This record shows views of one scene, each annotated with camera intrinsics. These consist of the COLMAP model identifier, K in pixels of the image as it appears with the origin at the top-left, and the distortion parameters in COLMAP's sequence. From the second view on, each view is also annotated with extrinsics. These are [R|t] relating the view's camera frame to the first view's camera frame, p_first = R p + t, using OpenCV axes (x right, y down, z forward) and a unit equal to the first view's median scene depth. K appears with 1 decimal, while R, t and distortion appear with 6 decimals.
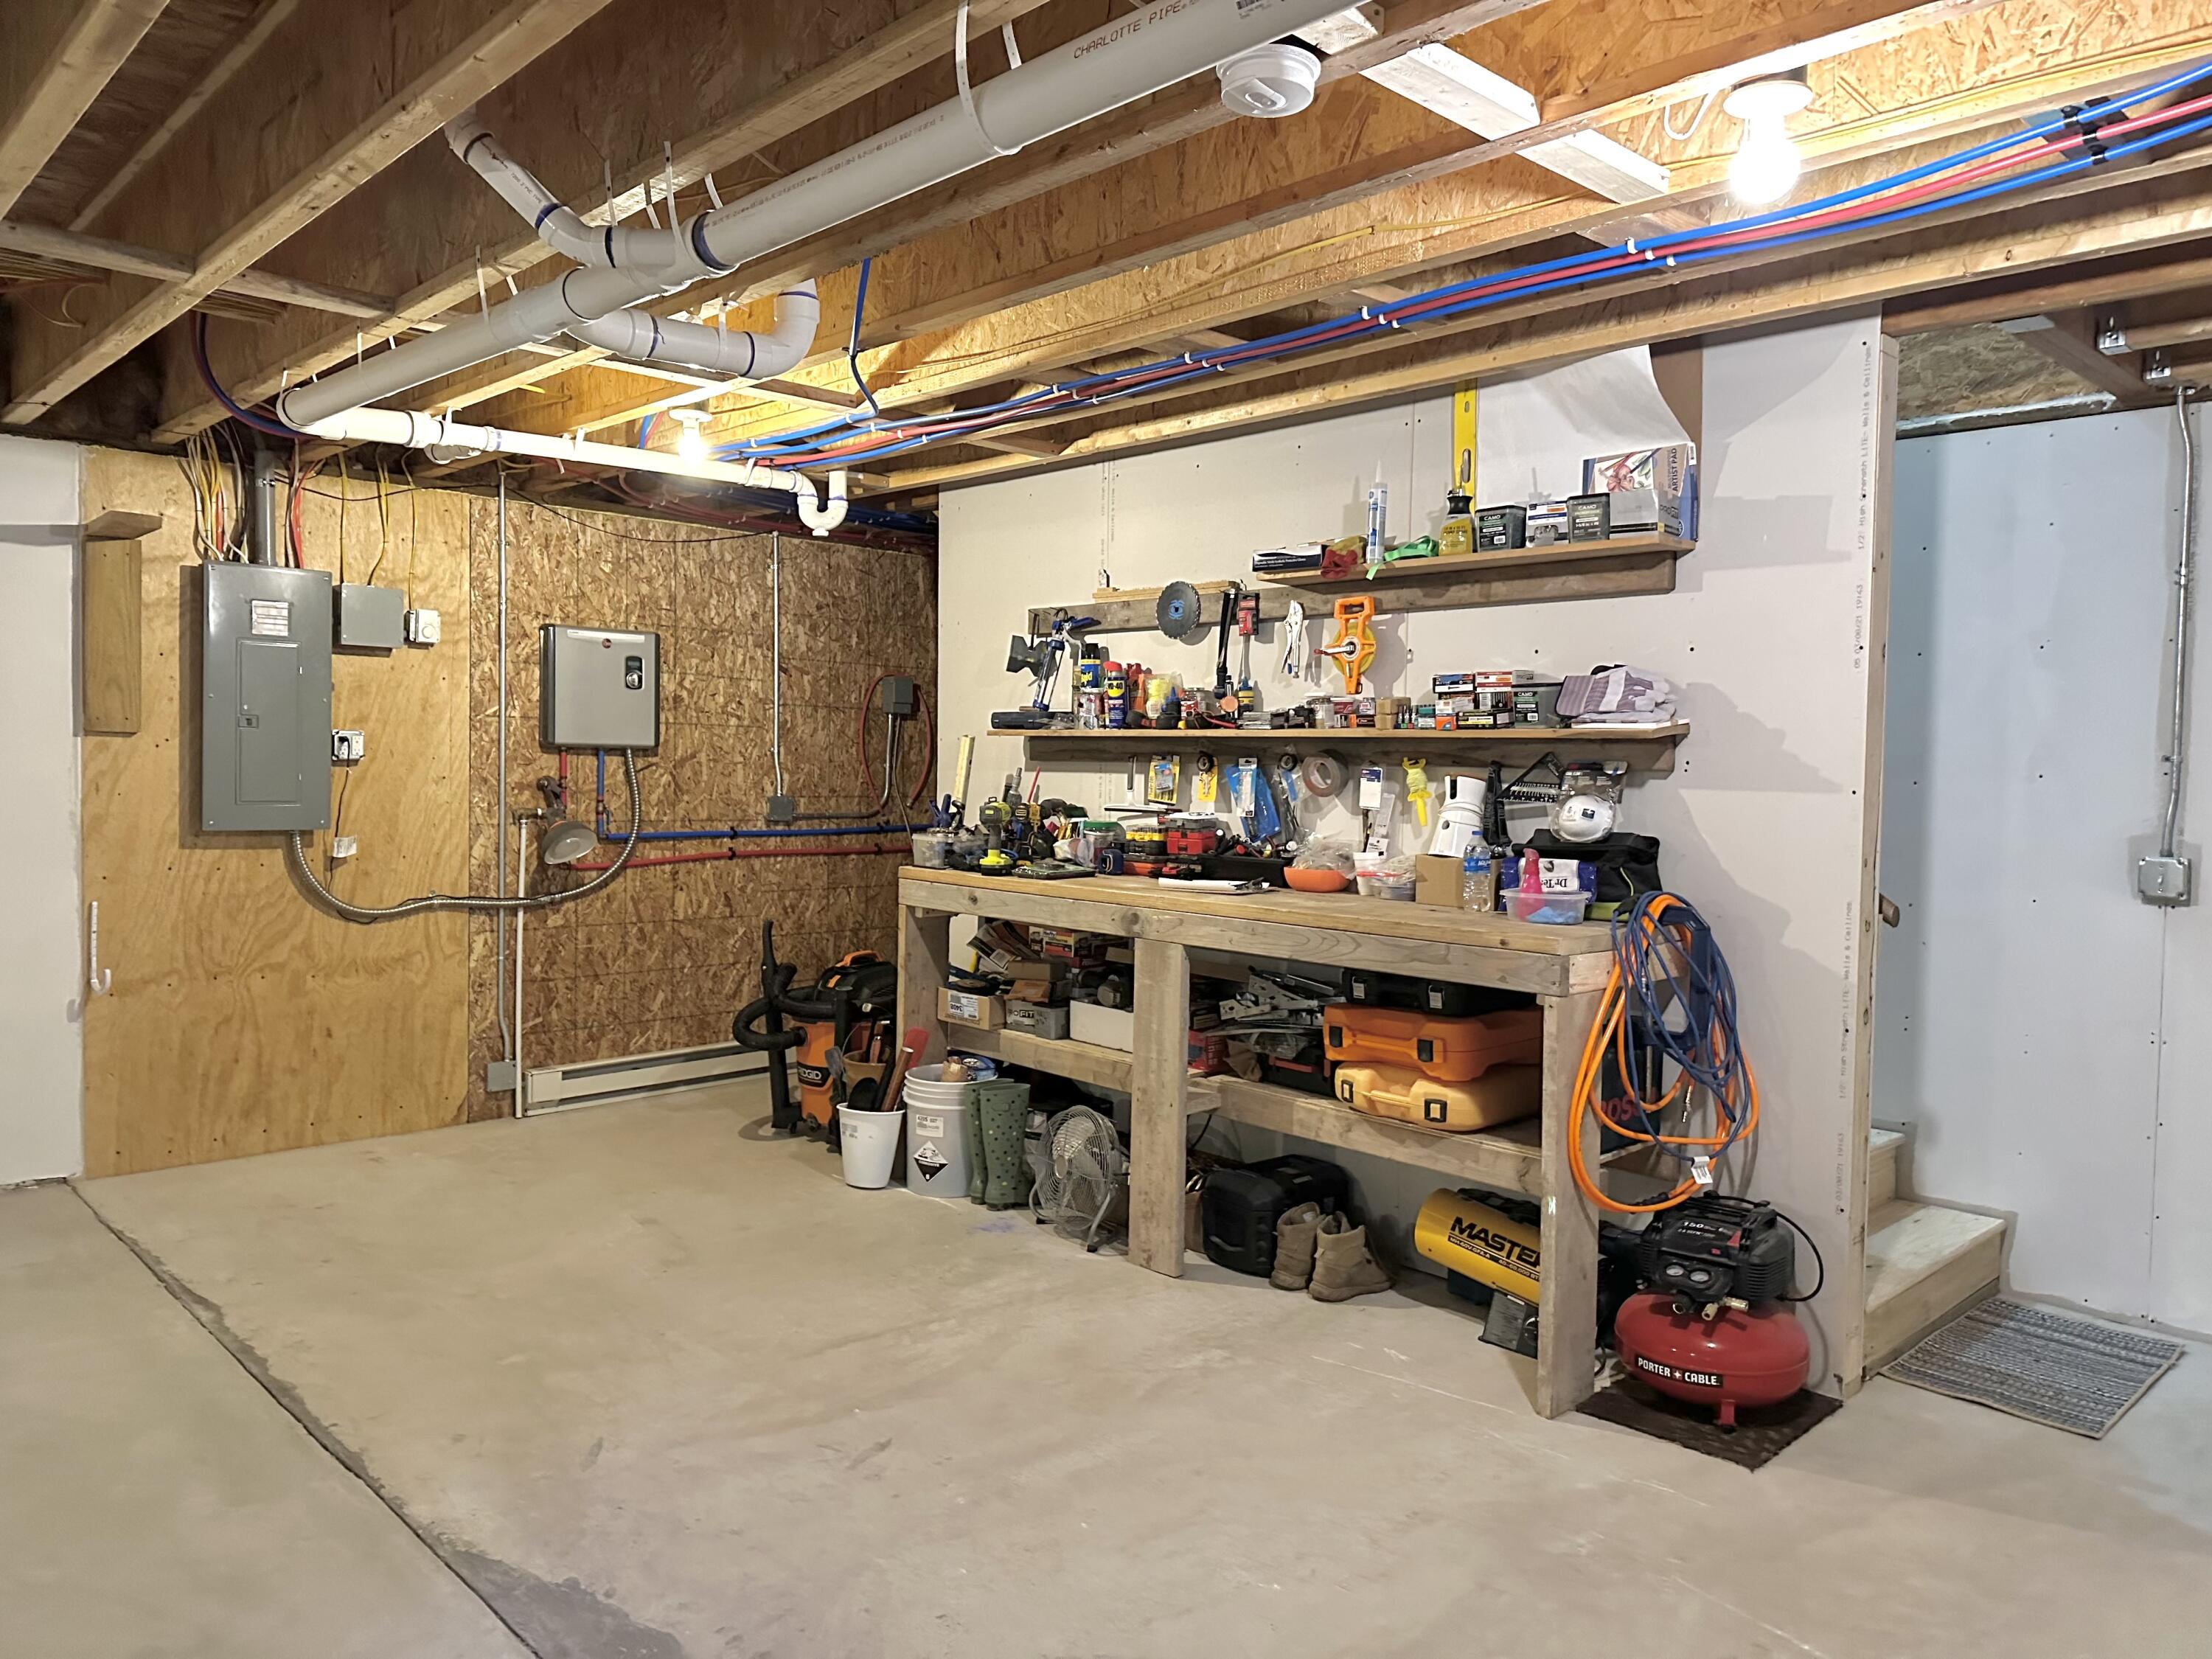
lens RADIAL K [[1530.6, 0, 1146.2], [0, 1530.6, 787.9], [0, 0, 1]] dist [0.019644, -0.036931]
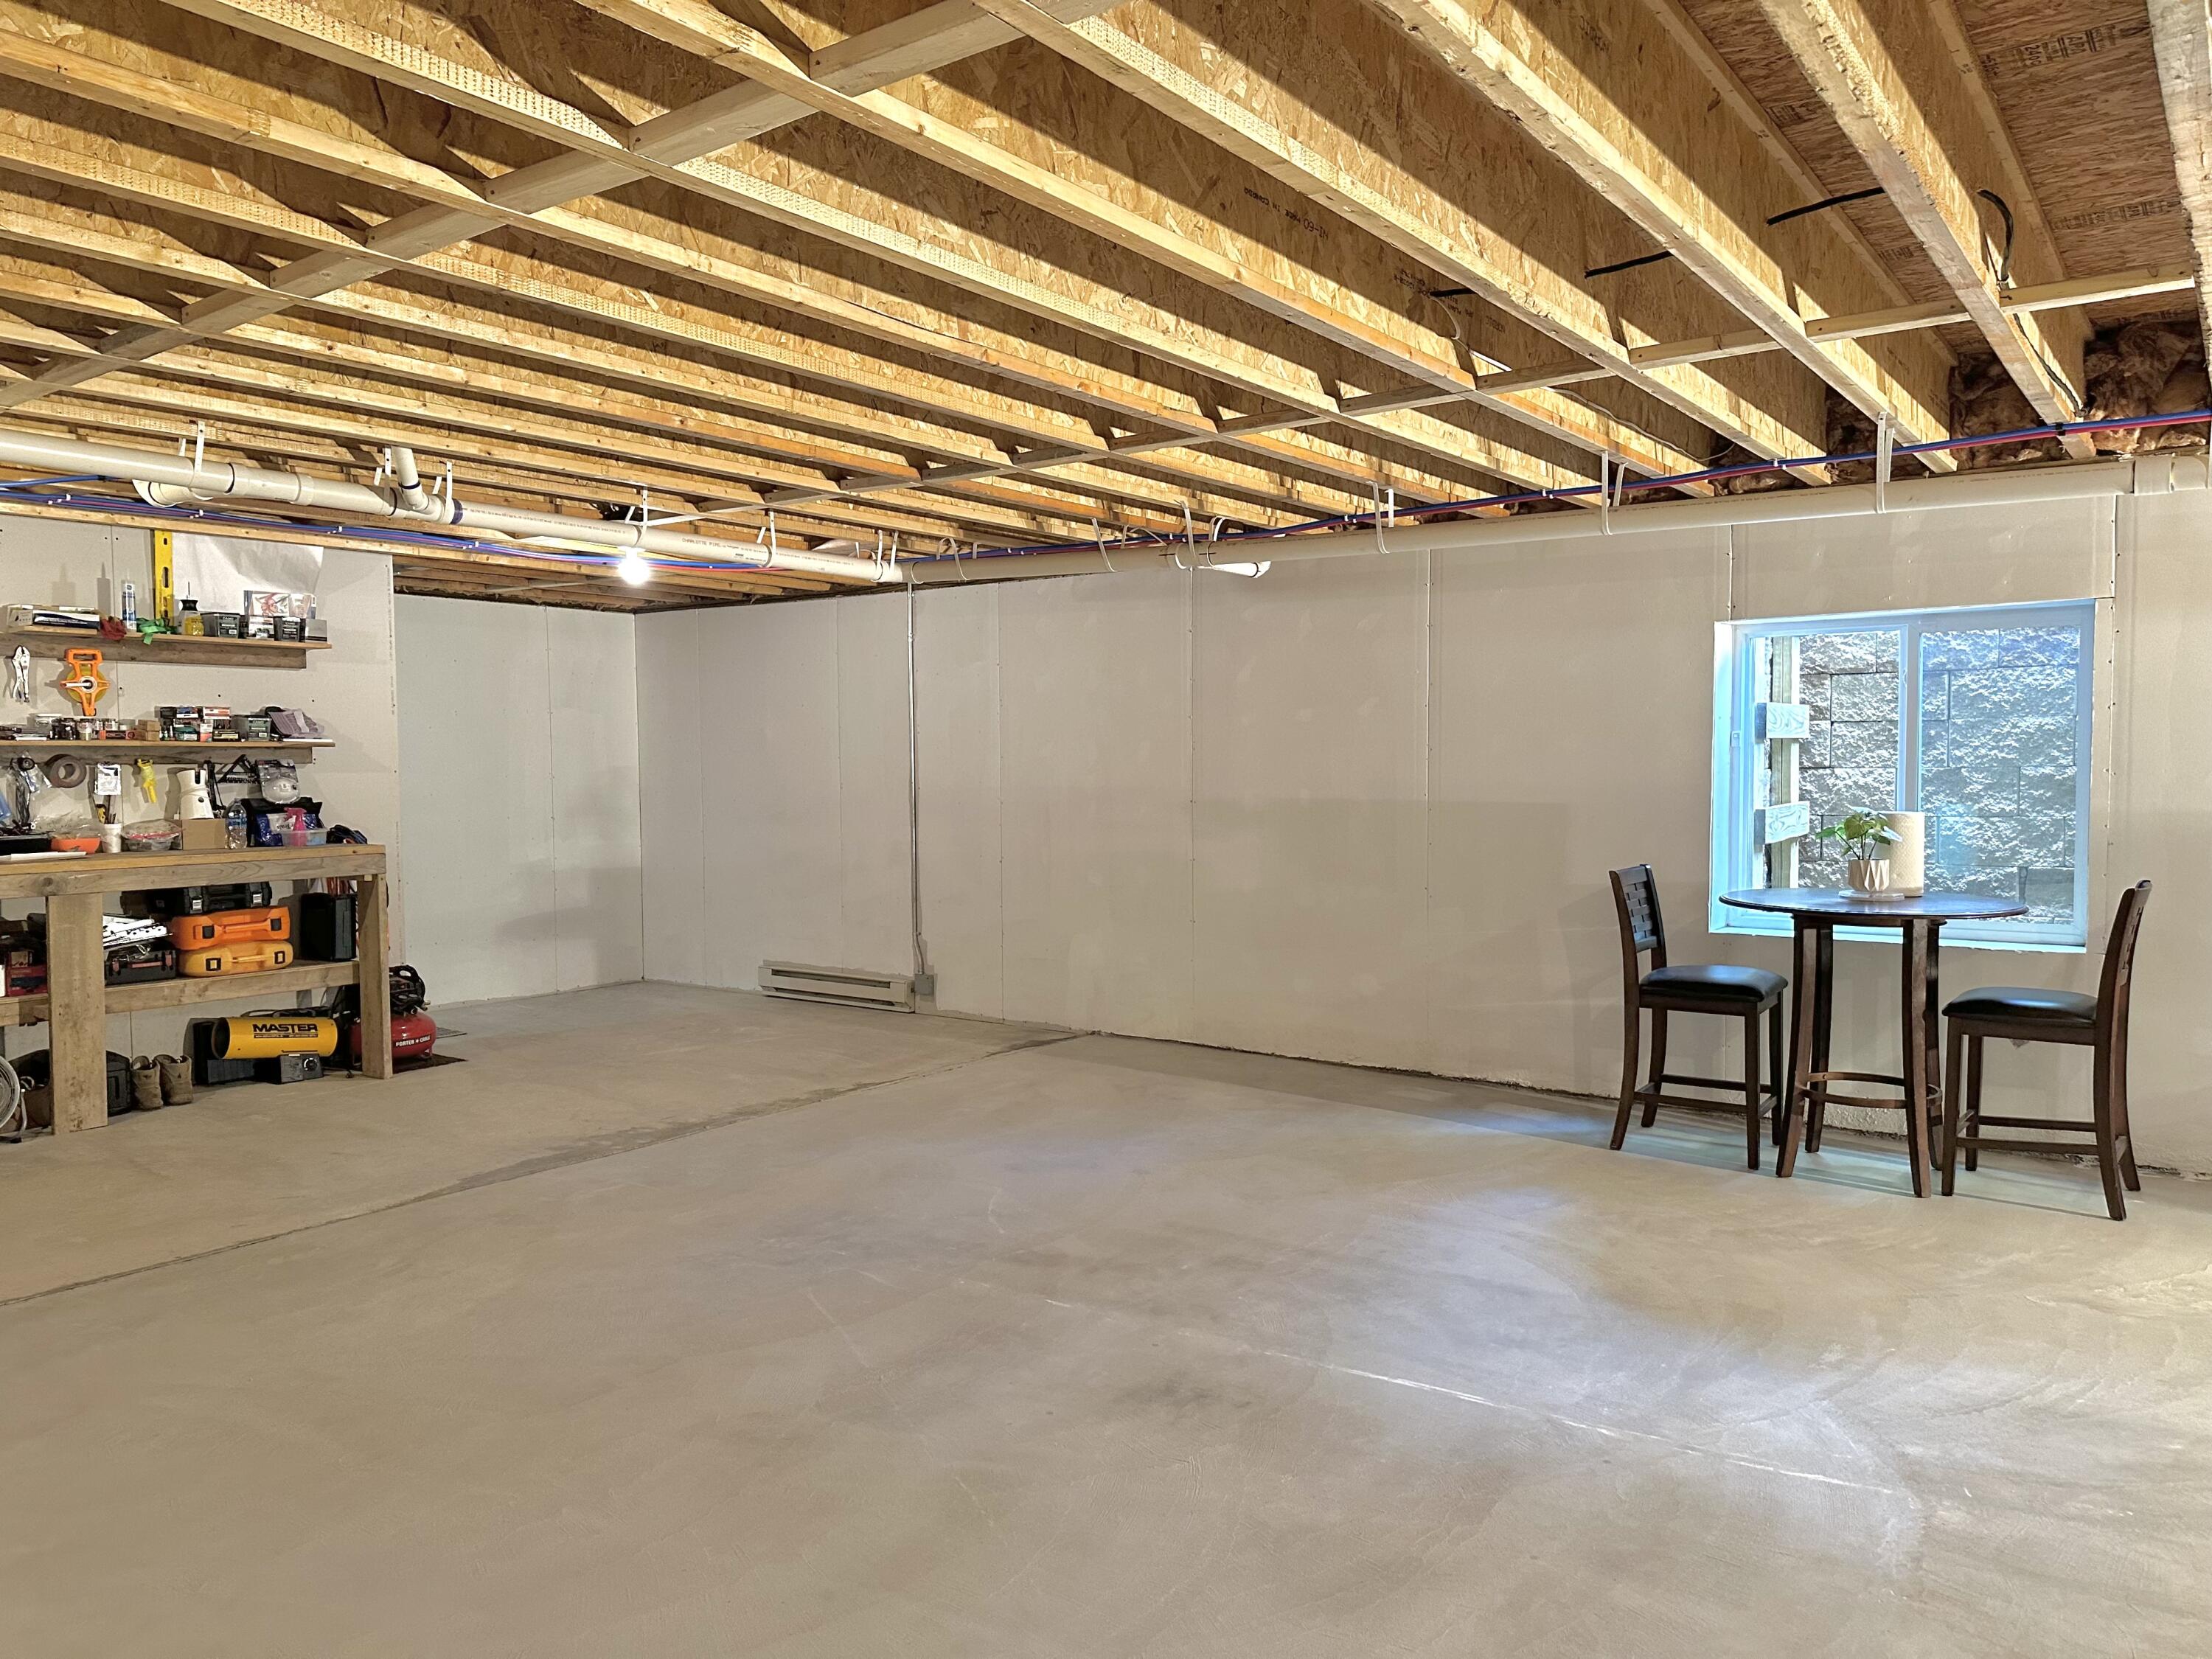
lens RADIAL K [[1530.6, 0, 1105.4], [0, 1530.6, 829.9], [0, 0, 1]] dist [0.019644, -0.036931]
pose [[-0.161052, -0.056701, 0.985316, -1.666802], [0.027499, 0.997703, 0.061909, -0.020593], [-0.986563, 0.037065, -0.159123, 0.328887]]
